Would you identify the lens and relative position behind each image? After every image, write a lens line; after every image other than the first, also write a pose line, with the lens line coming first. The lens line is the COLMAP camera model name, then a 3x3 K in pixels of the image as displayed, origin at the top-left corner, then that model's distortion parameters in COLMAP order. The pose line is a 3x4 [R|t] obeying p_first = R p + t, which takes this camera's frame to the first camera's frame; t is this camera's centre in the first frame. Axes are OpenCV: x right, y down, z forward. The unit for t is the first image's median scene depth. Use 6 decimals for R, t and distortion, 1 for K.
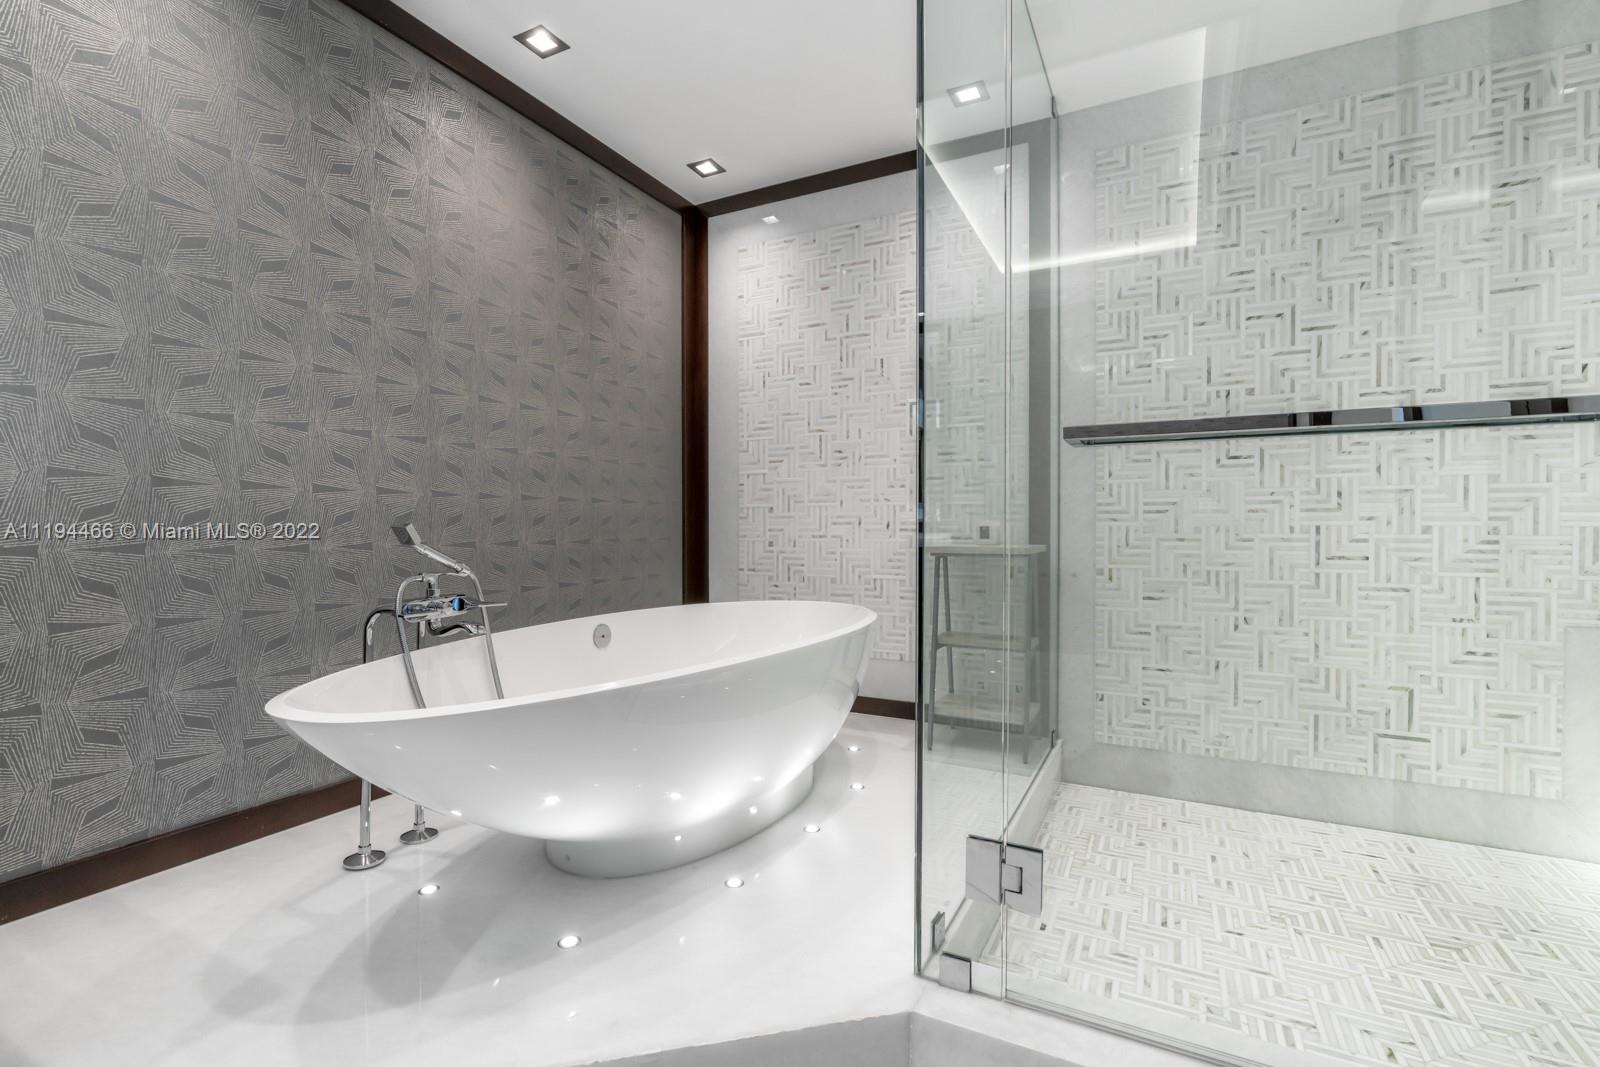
lens RADIAL K [[727.3, 0, 798.6], [0, 727.3, 537.2], [0, 0, 1]] dist [-0.010941, 0.004655]
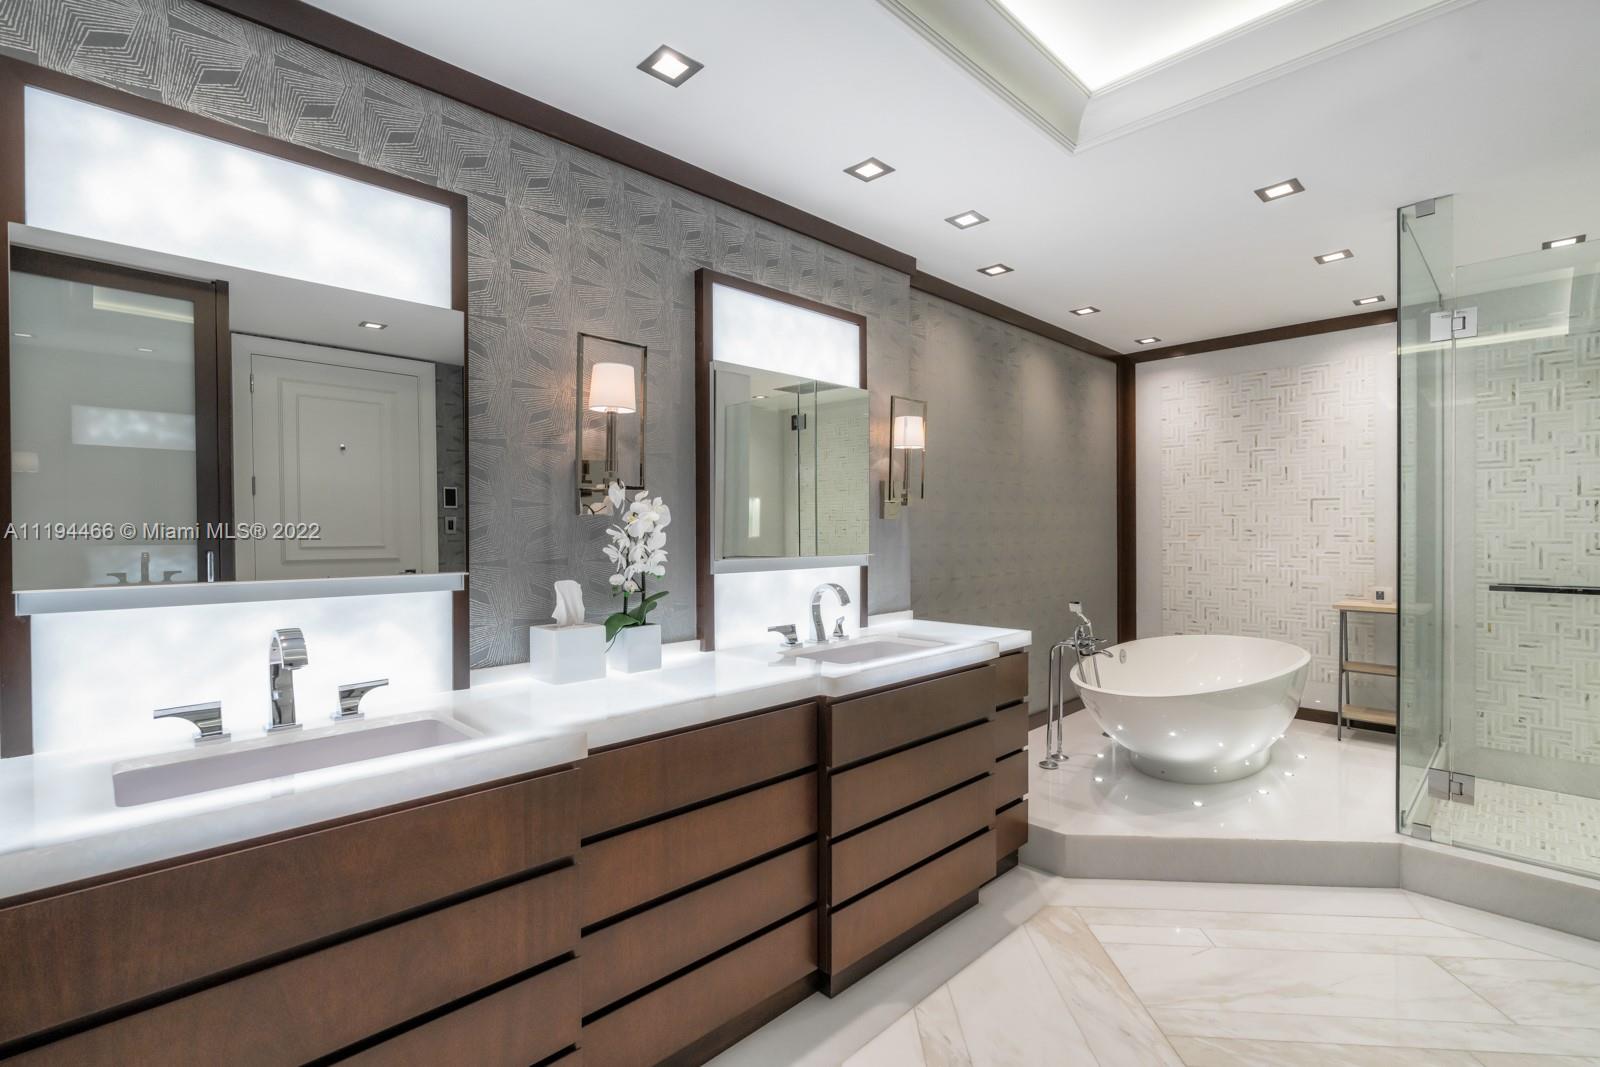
lens RADIAL K [[727.3, 0, 798.9], [0, 727.3, 538.0], [0, 0, 1]] dist [-0.010941, 0.004655]
pose [[0.949994, -0.002428, -0.312258, -0.413072], [0.002639, 0.999996, 0.000256, -0.128811], [0.312256, -0.001068, 0.949997, -0.765667]]
